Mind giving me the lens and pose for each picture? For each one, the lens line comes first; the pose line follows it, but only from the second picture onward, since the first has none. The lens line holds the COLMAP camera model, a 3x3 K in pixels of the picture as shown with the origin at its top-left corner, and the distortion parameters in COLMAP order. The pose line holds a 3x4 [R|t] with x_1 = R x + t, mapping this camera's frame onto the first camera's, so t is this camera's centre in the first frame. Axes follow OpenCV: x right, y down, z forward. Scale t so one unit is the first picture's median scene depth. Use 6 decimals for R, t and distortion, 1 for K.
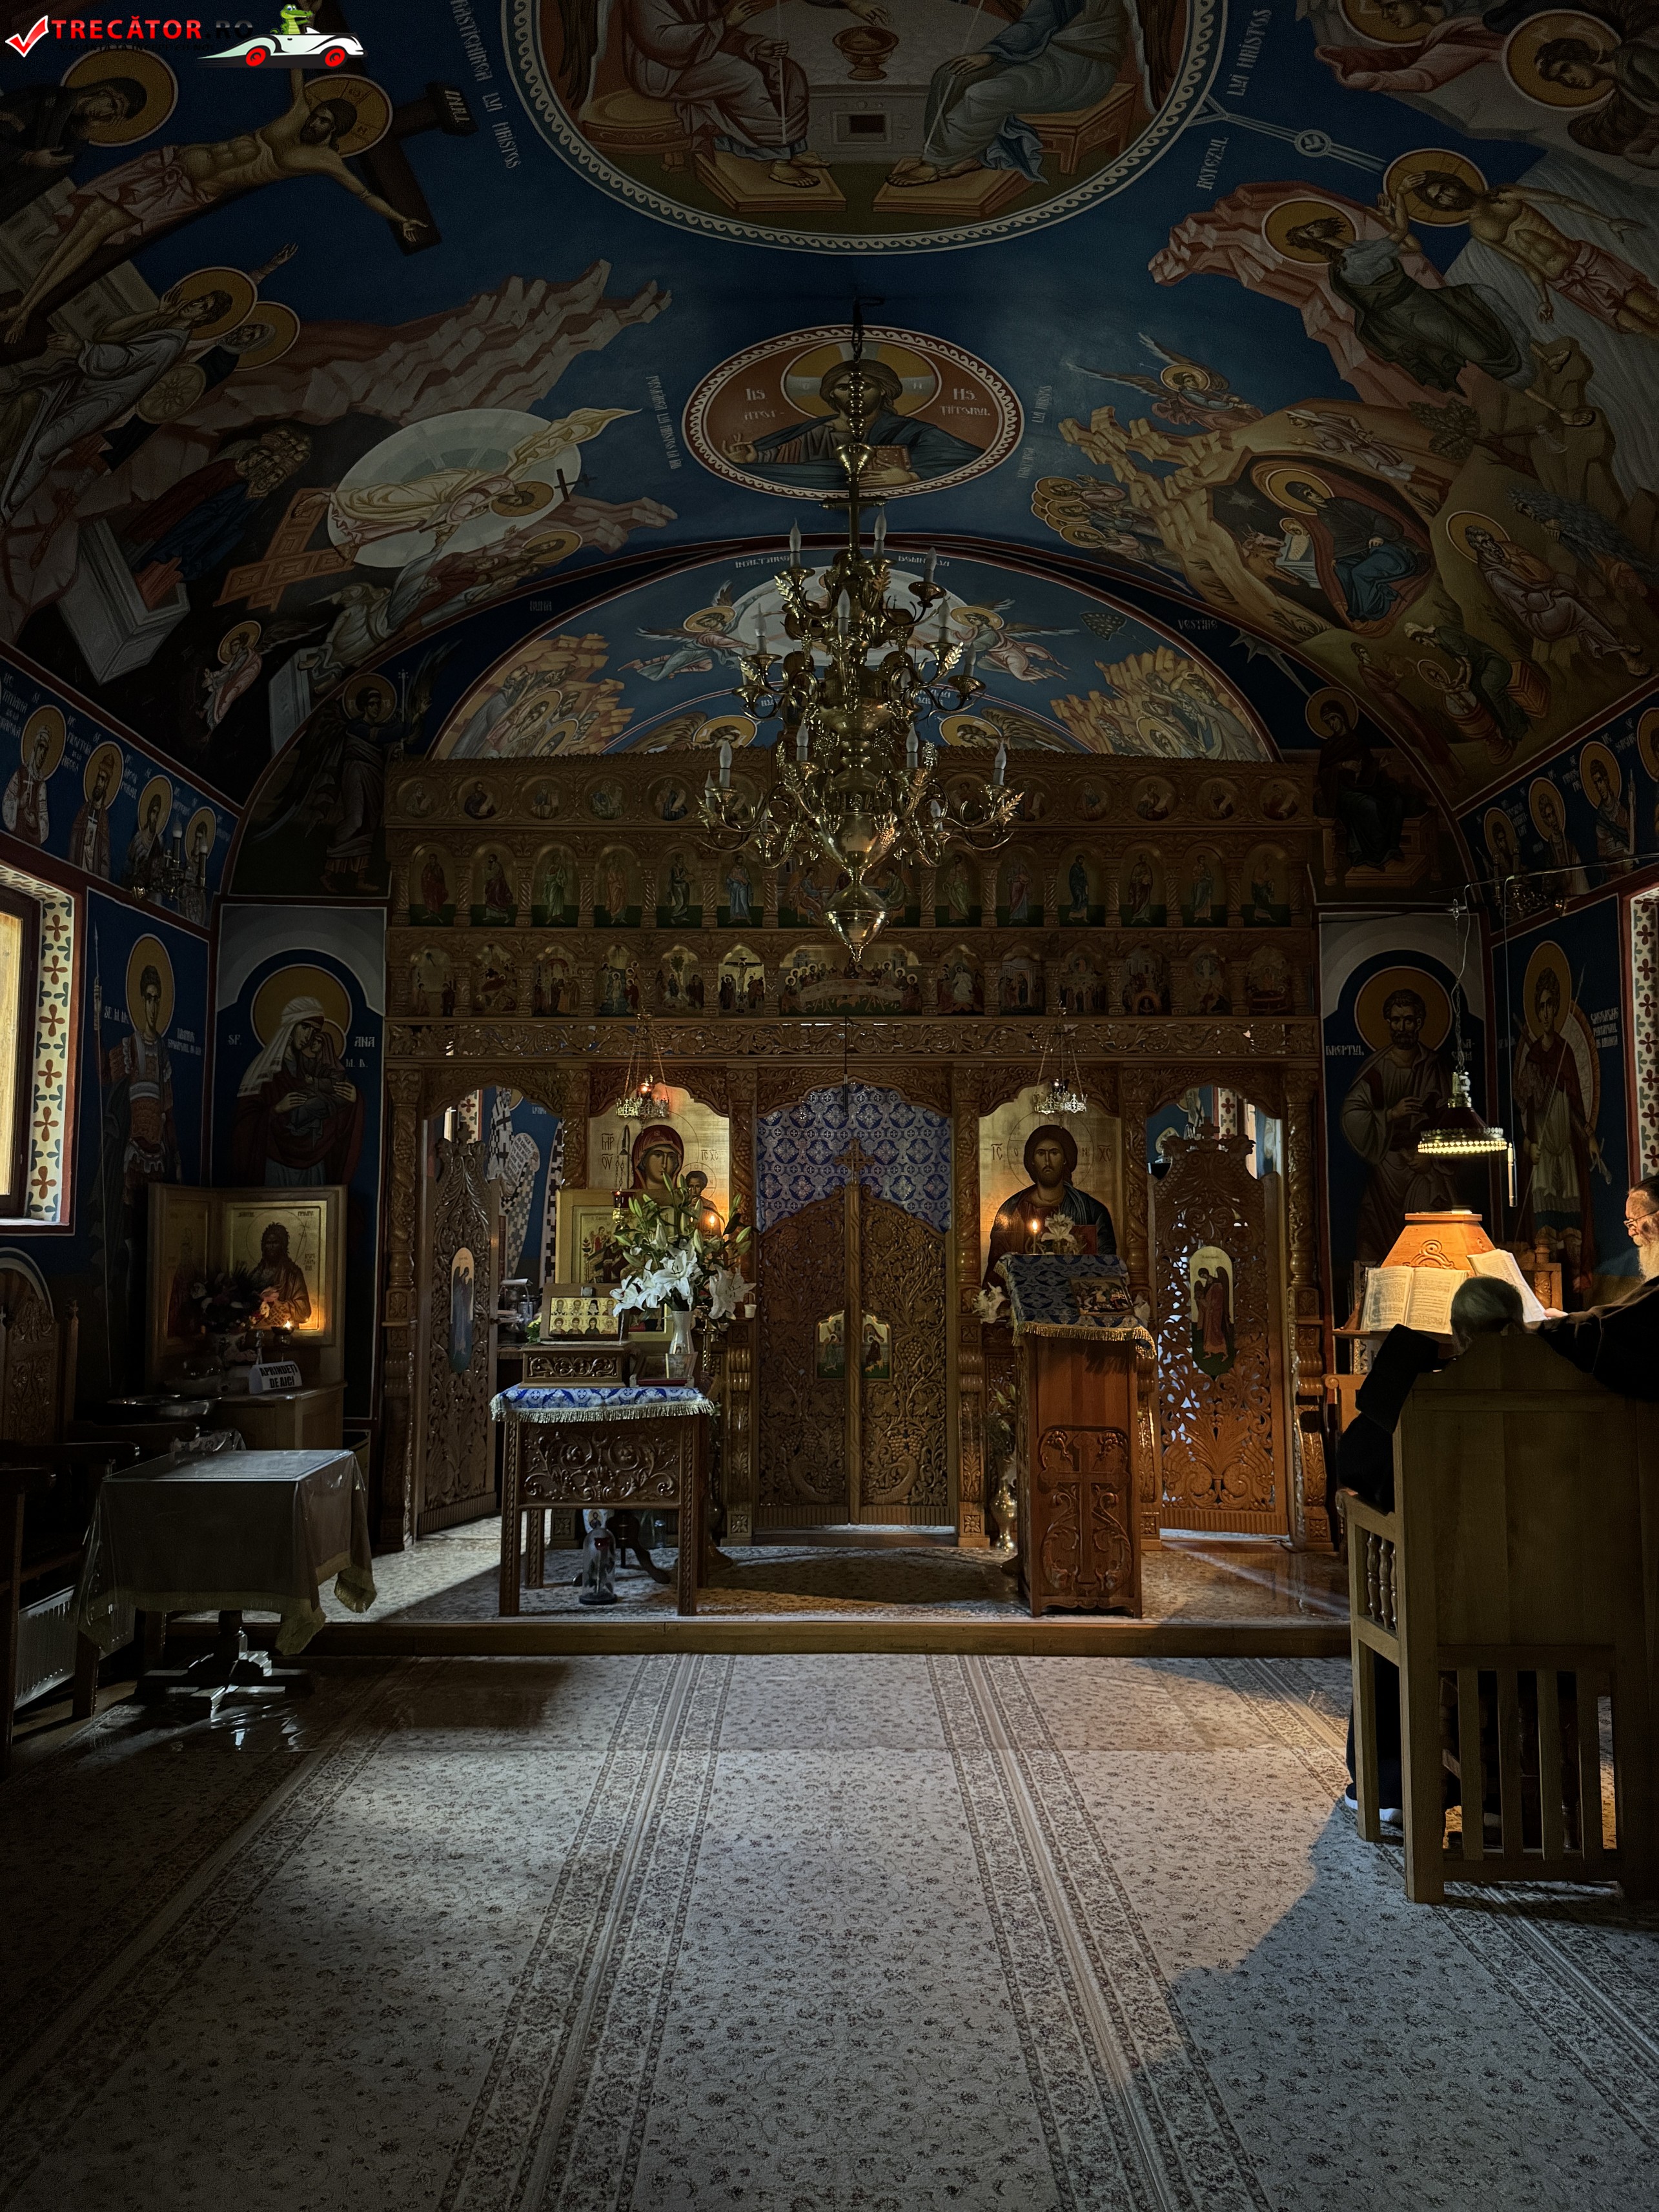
lens RADIAL K [[1529.0, 0, 833.7], [0, 1529.0, 1109.1], [0, 0, 1]] dist [0.030131, -0.045392]
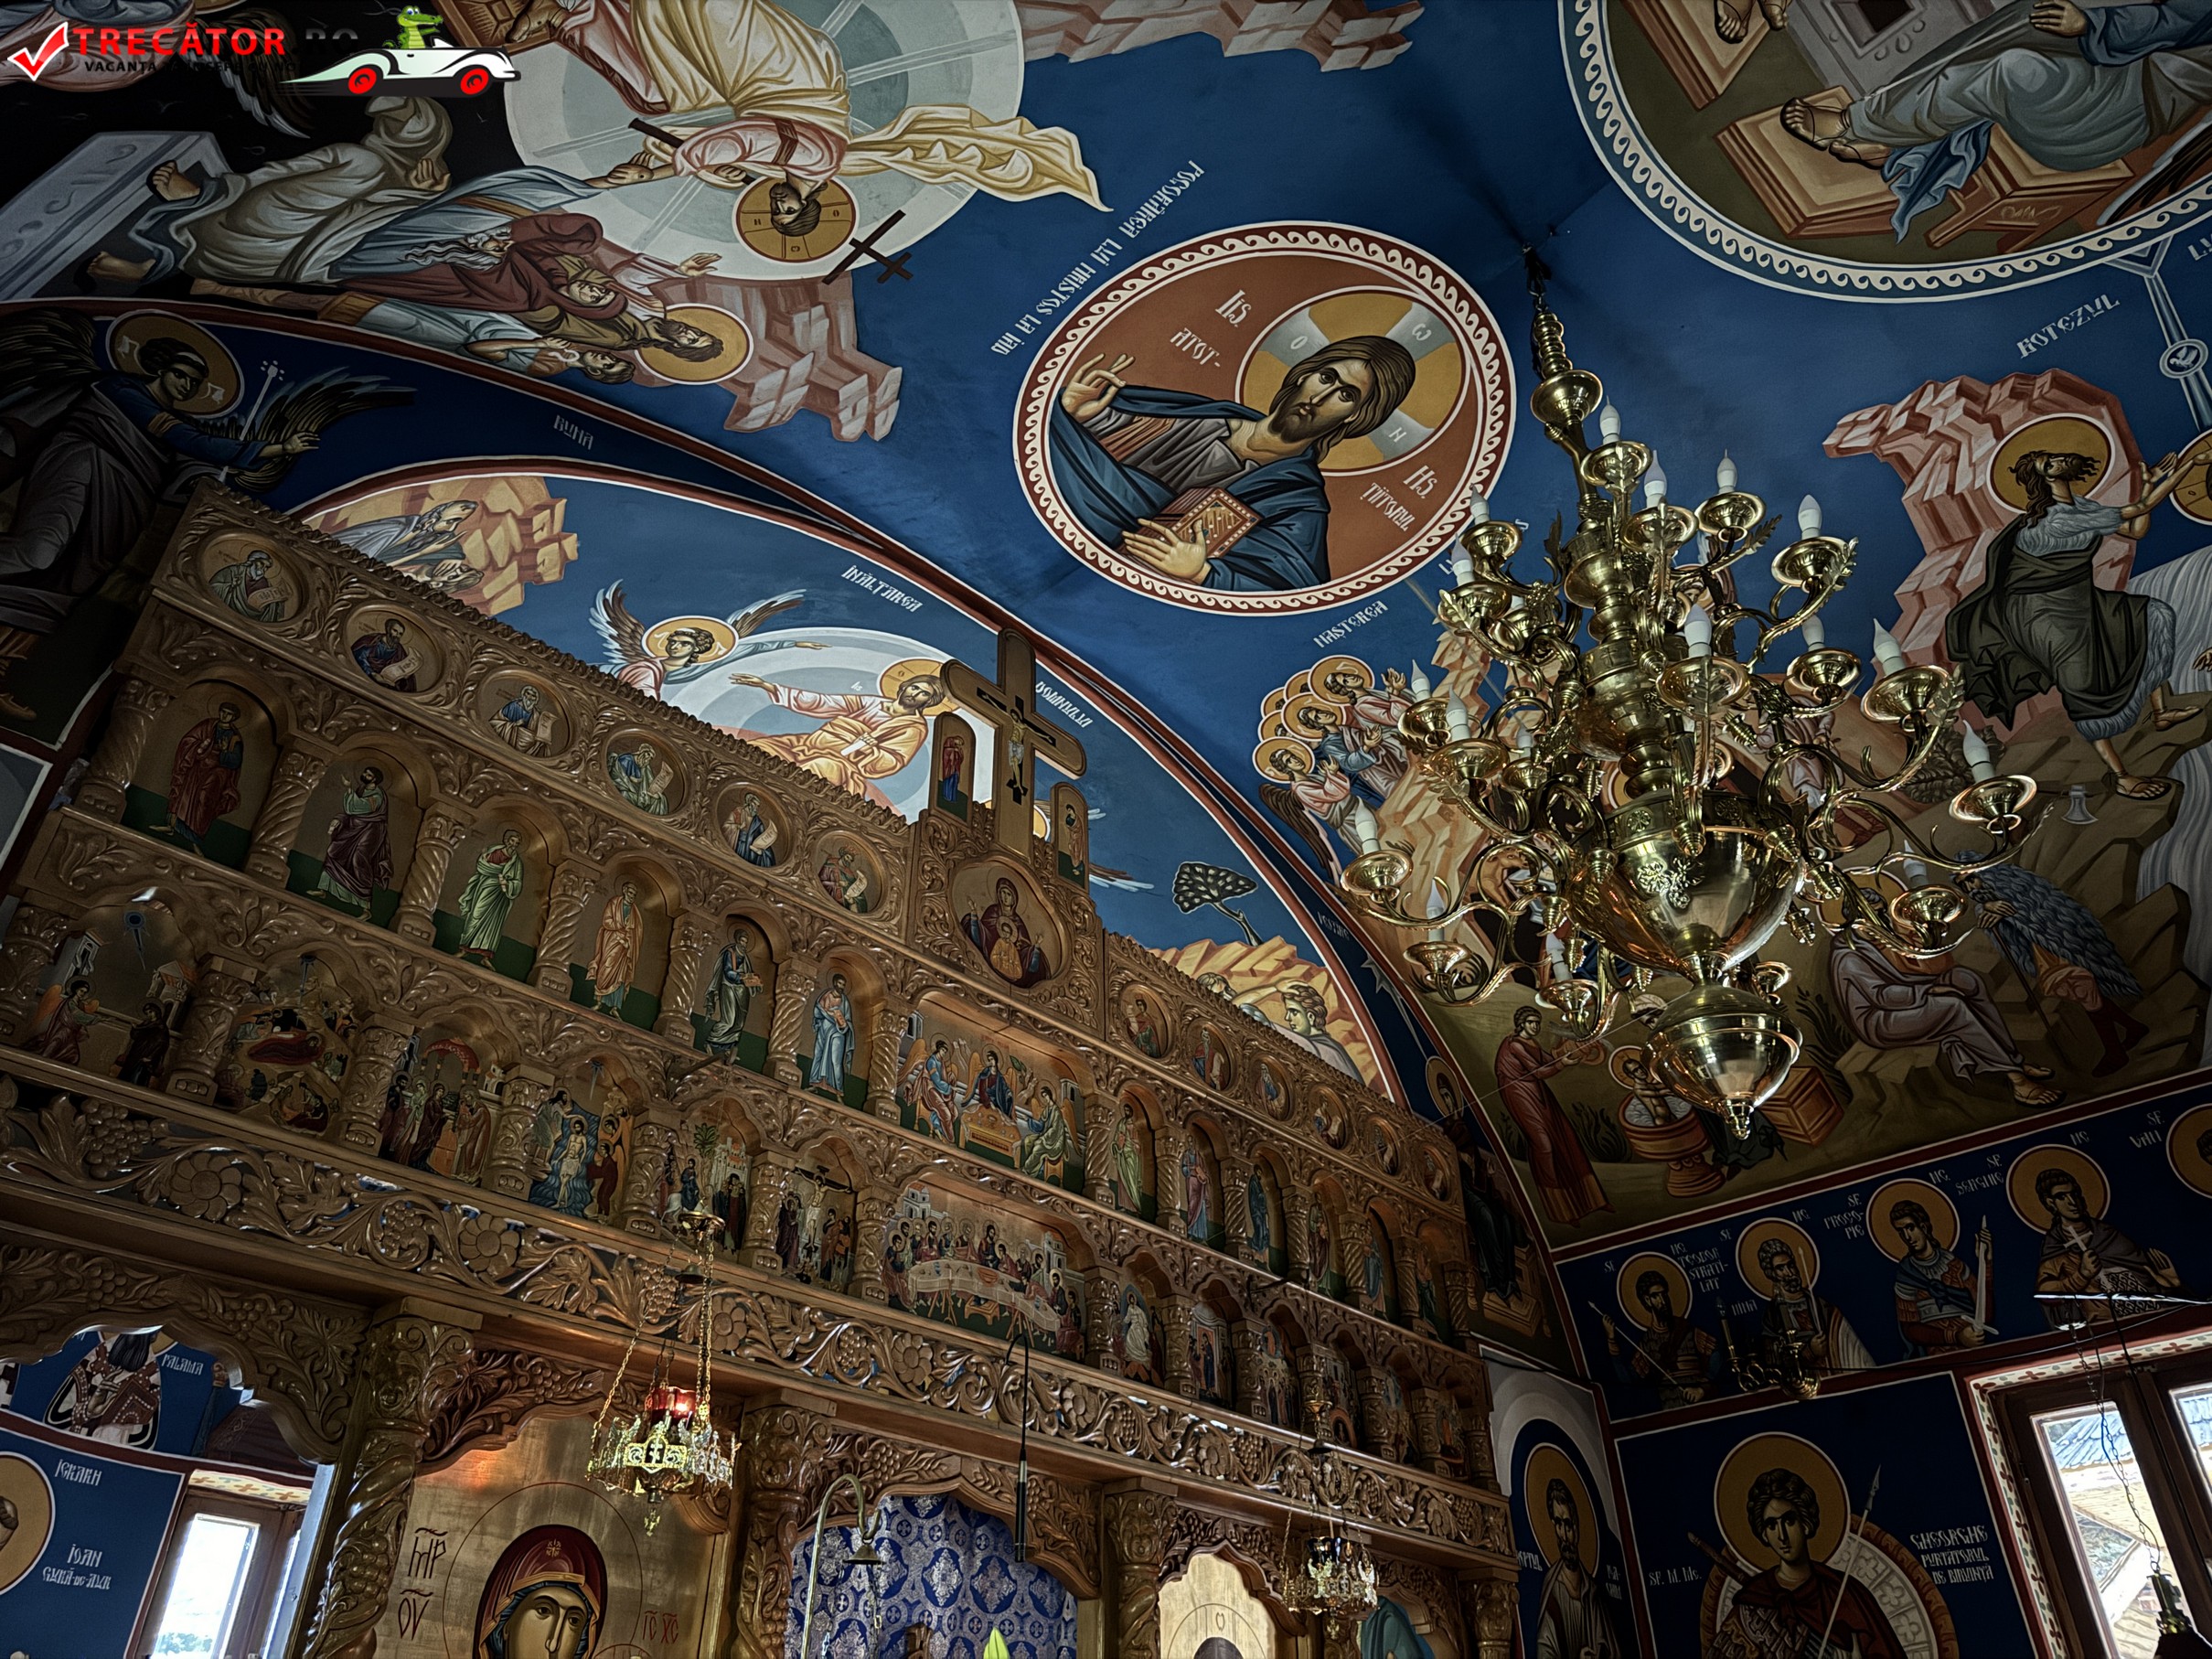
lens RADIAL K [[1529.1, 0, 1096.5], [0, 1529.1, 827.0], [0, 0, 1]] dist [0.030131, -0.045392]
pose [[0.708062, 0.413402, 0.572491, -0.386227], [-0.057972, 0.842016, -0.536329, 0.076897], [-0.703766, 0.346566, 0.620165, 0.732839]]
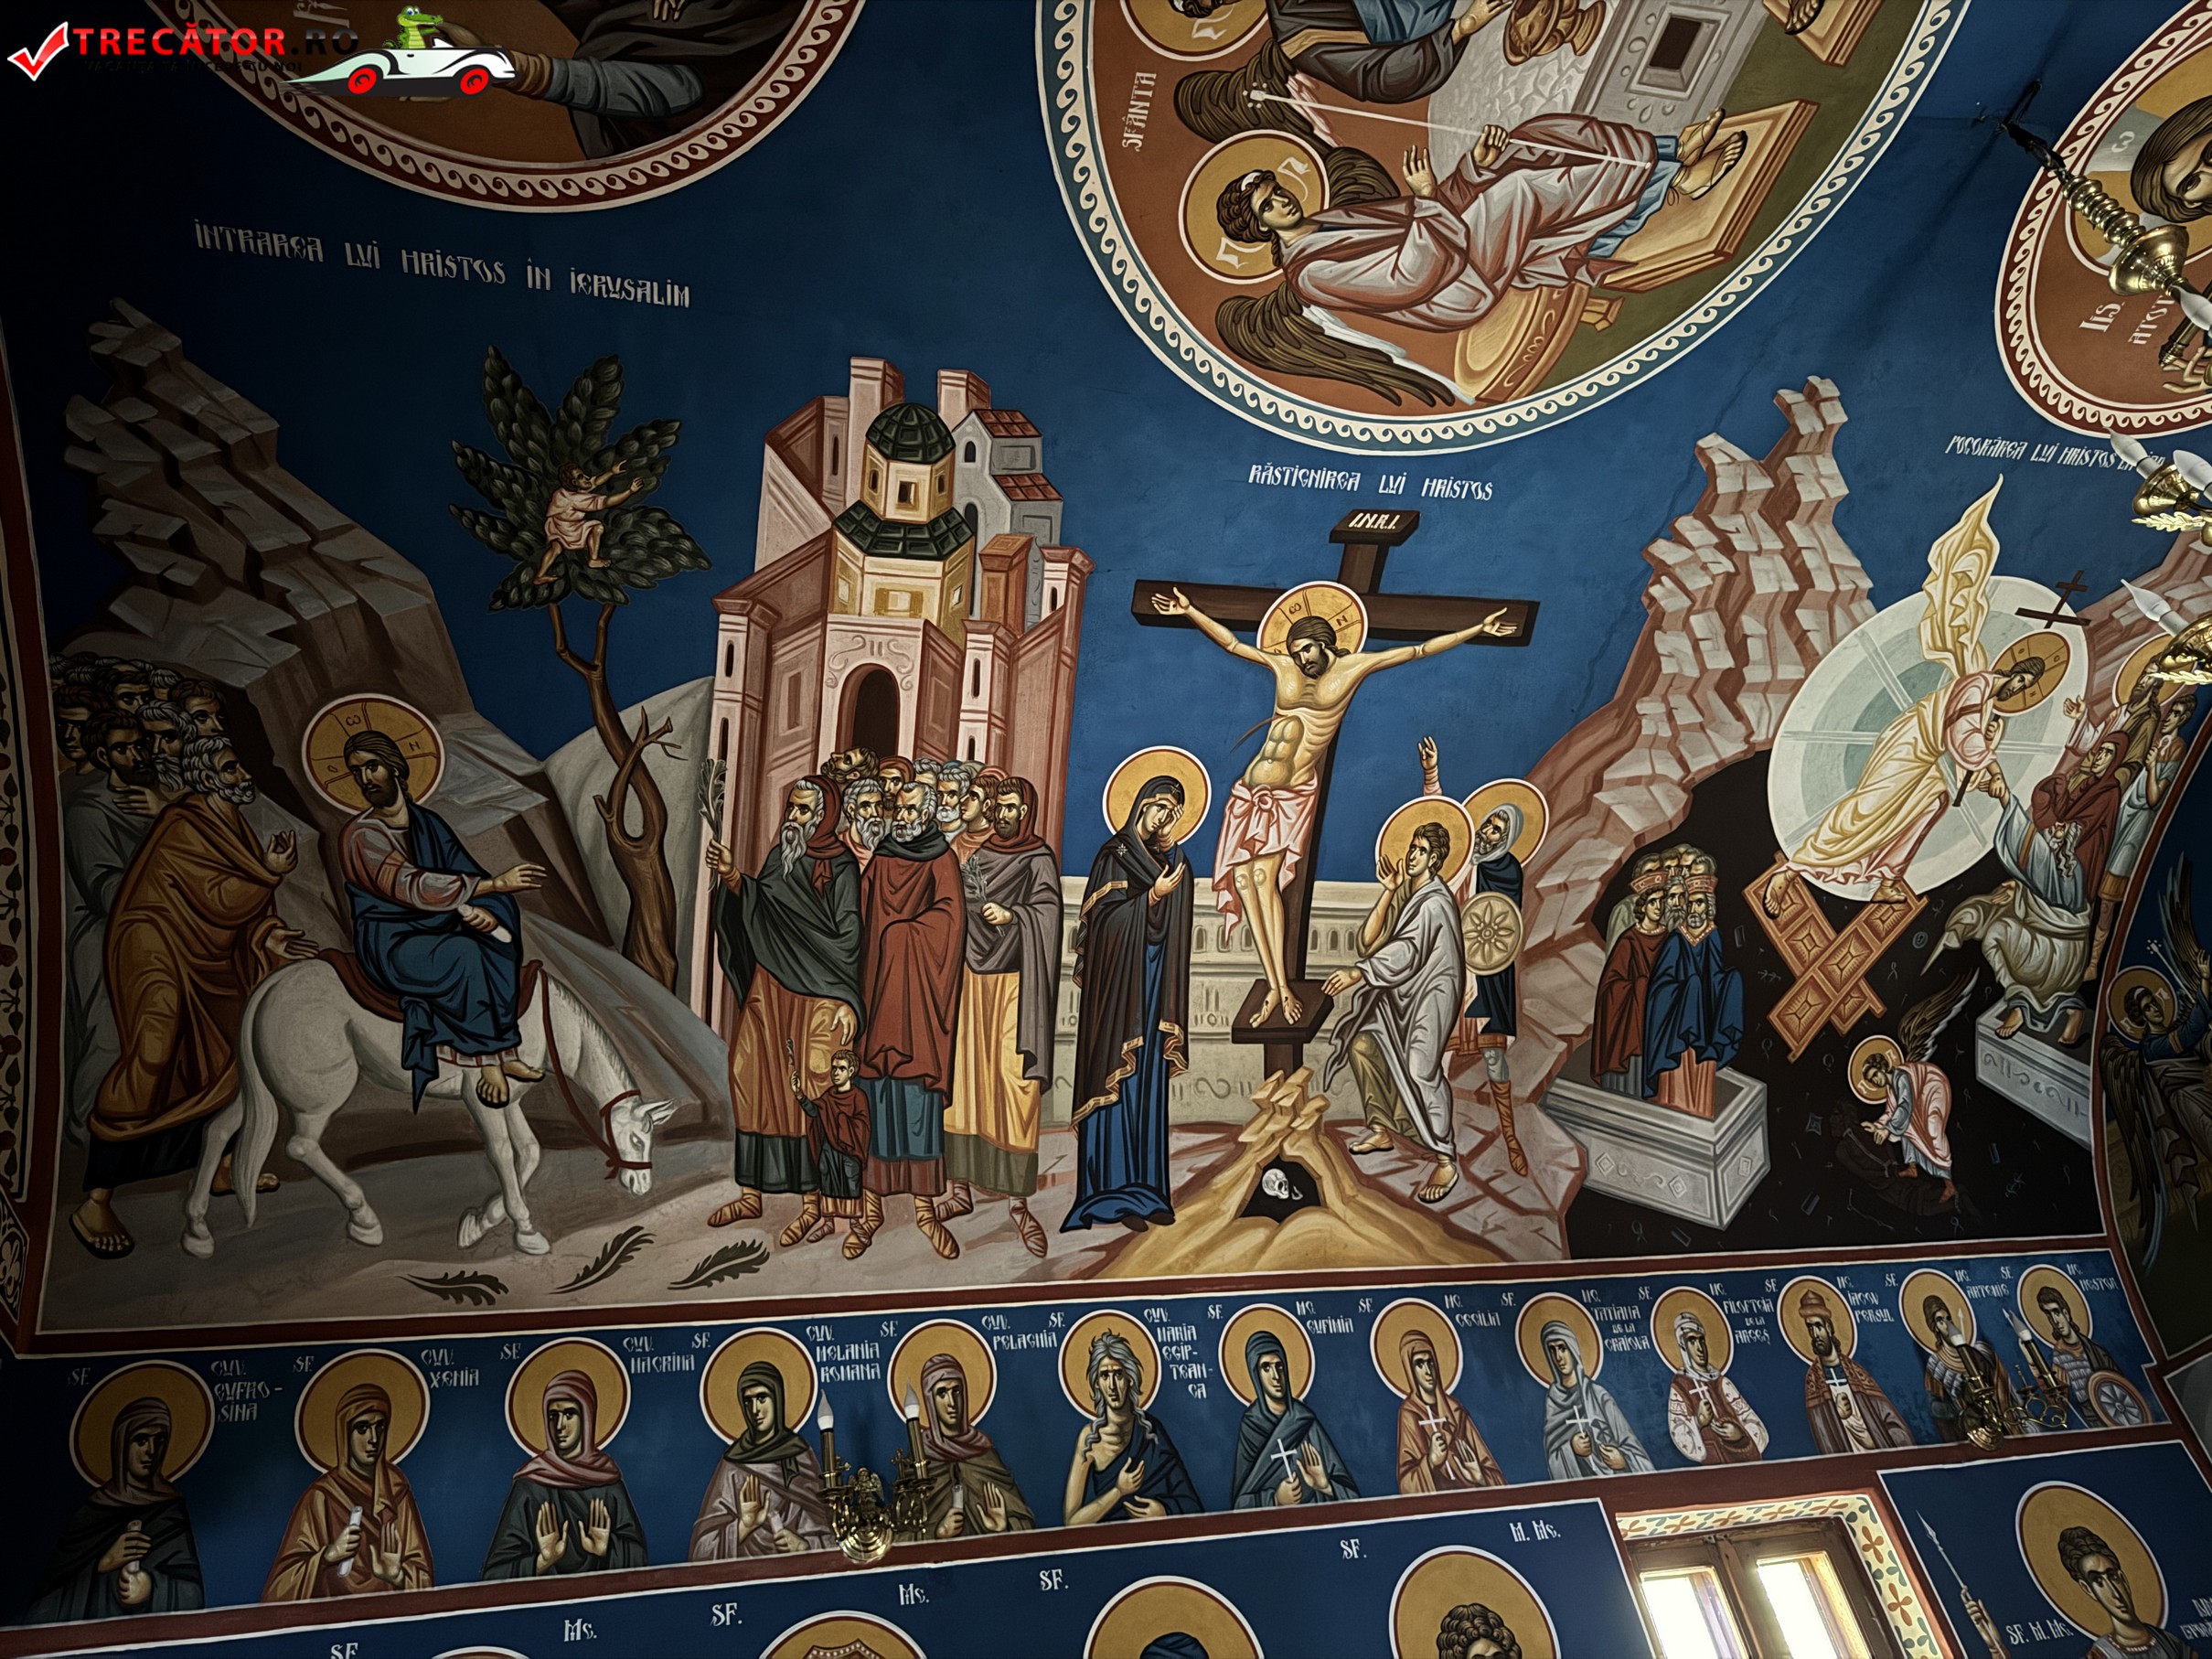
lens RADIAL K [[1529.1, 0, 1102.2], [0, 1529.1, 812.7], [0, 0, 1]] dist [0.030131, -0.045392]
pose [[0.234490, -0.653503, -0.719686, 0.179397], [0.220287, 0.756790, -0.615420, -0.010147], [0.946831, -0.014228, 0.321418, 0.411083]]
